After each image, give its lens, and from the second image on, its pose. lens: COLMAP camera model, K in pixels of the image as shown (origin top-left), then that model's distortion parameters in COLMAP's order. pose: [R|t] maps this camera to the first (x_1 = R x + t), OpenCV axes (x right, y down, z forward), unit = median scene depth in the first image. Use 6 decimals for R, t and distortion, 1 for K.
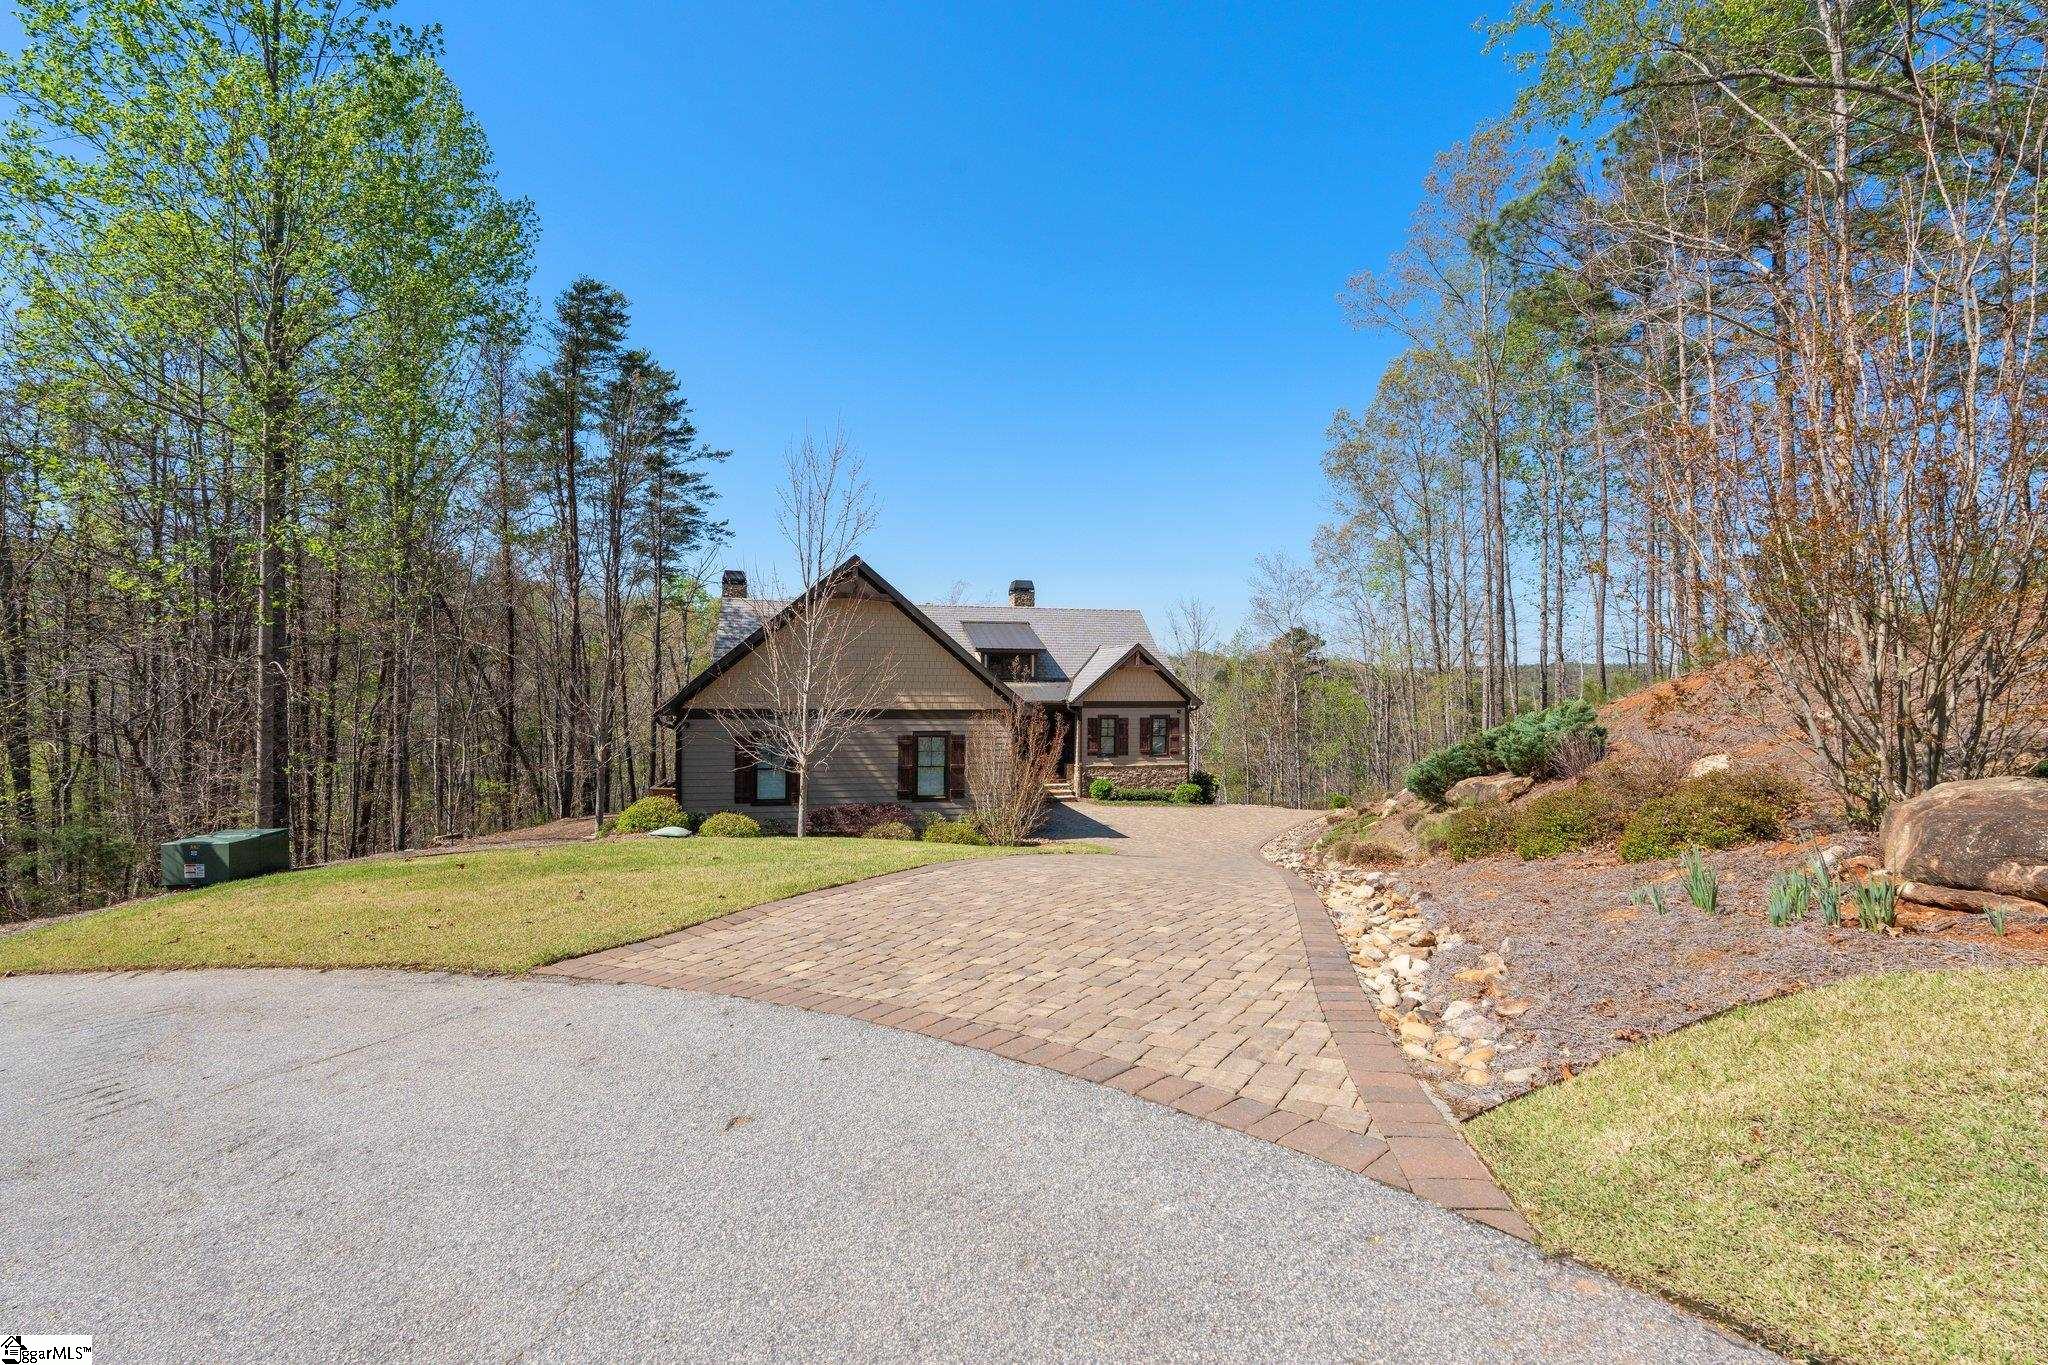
lens RADIAL K [[891.3, 0, 1027.0], [0, 891.3, 688.3], [0, 0, 1]] dist [-0.008816, 0.000685]
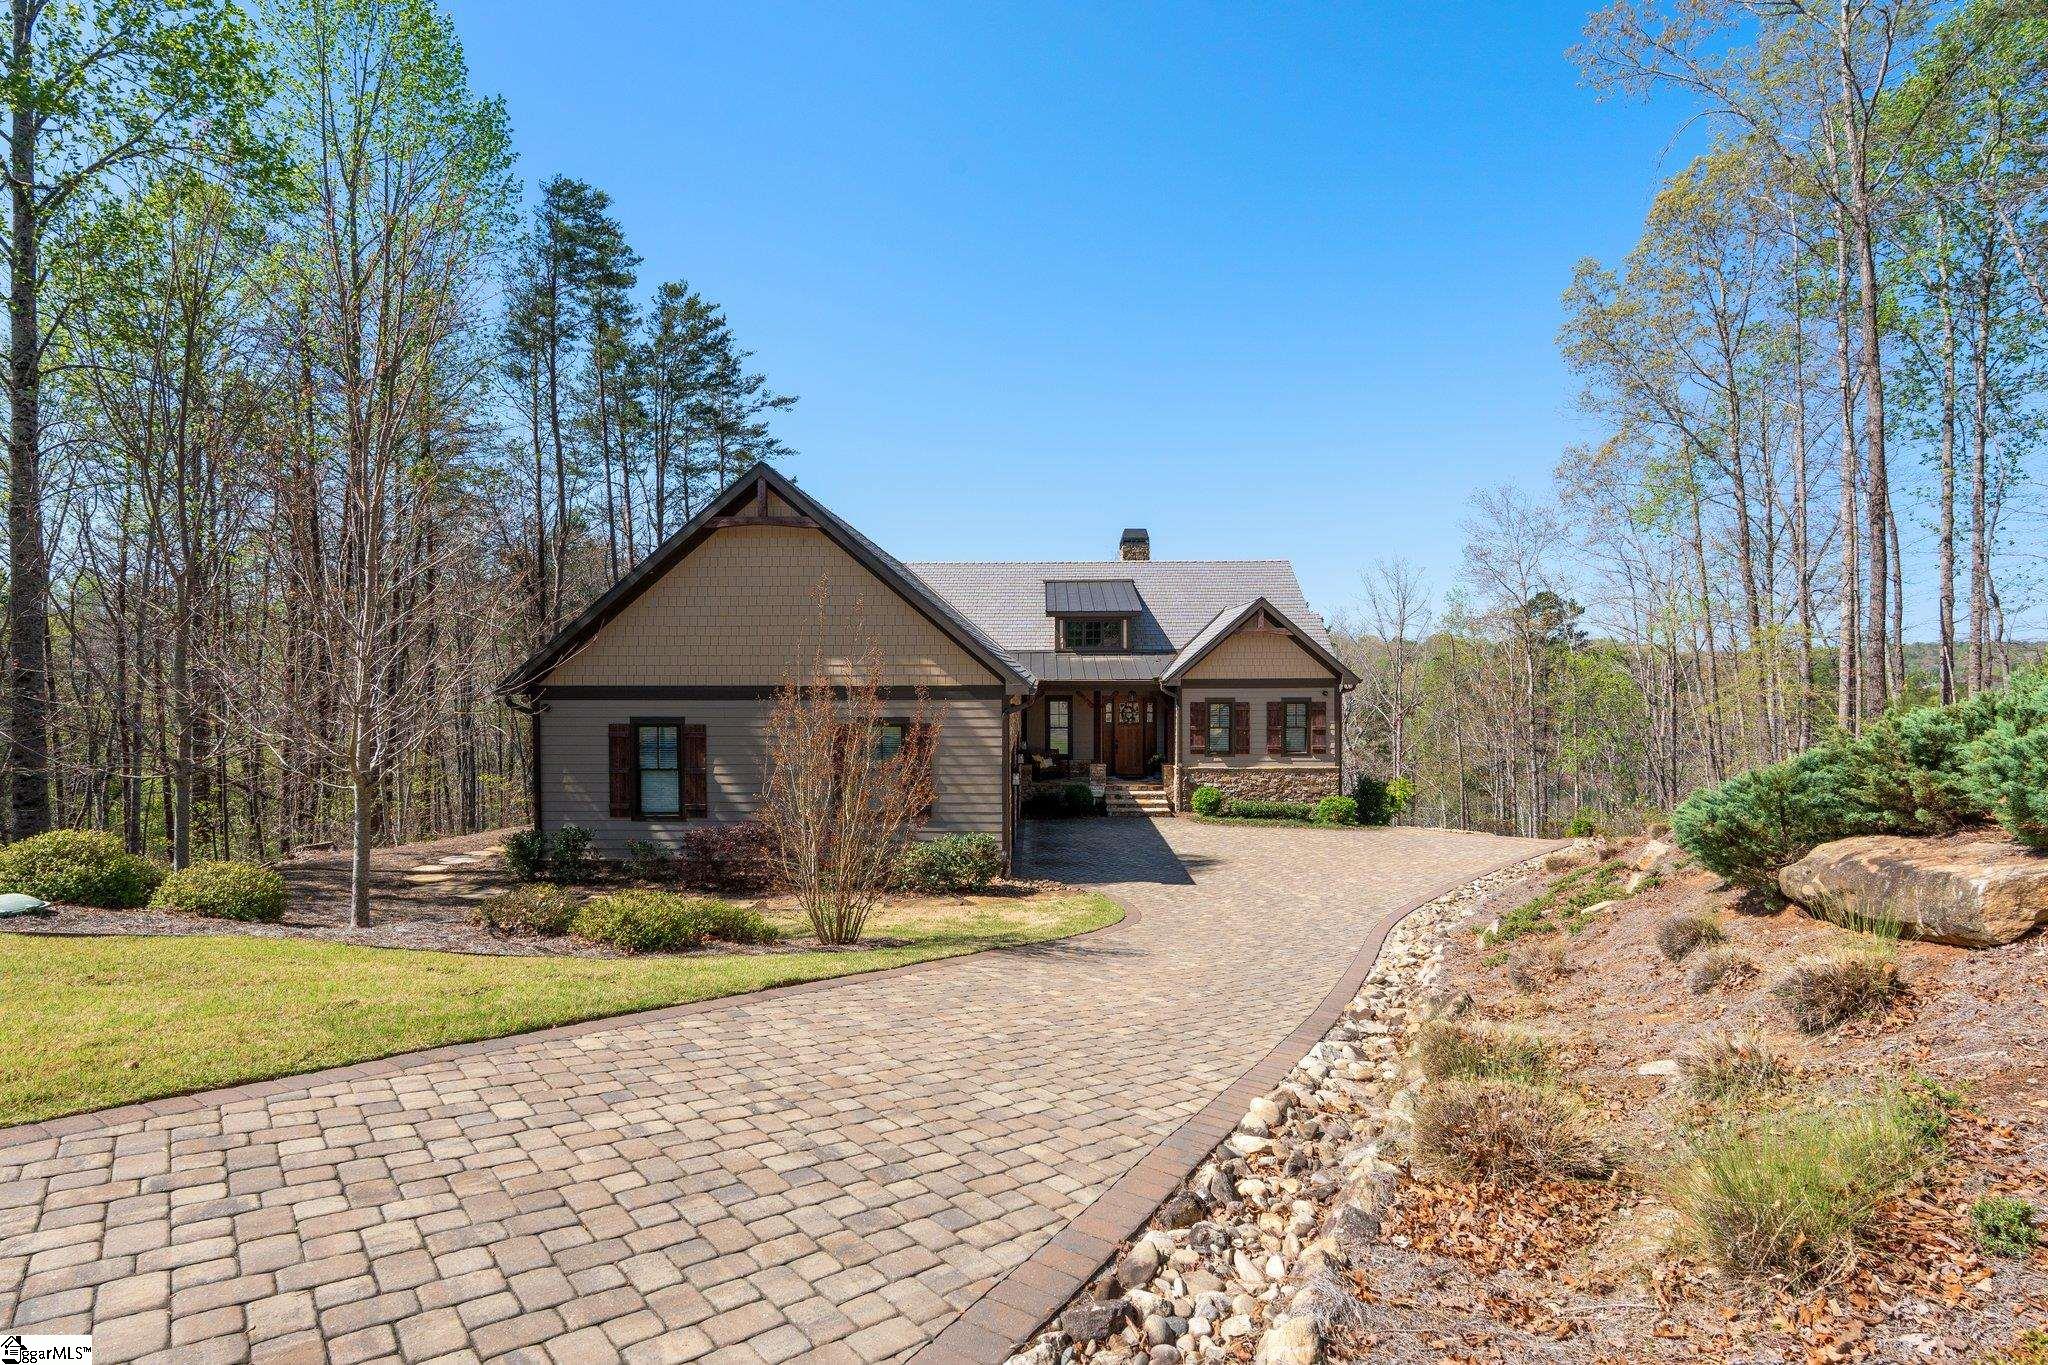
lens RADIAL K [[891.3, 0, 1020.1], [0, 891.3, 681.6], [0, 0, 1]] dist [-0.008816, 0.000685]
pose [[0.966742, -0.006259, -0.255678, 0.117353], [0.006836, 0.999976, 0.001366, 0.014353], [0.255663, -0.003069, 0.966761, 0.255278]]
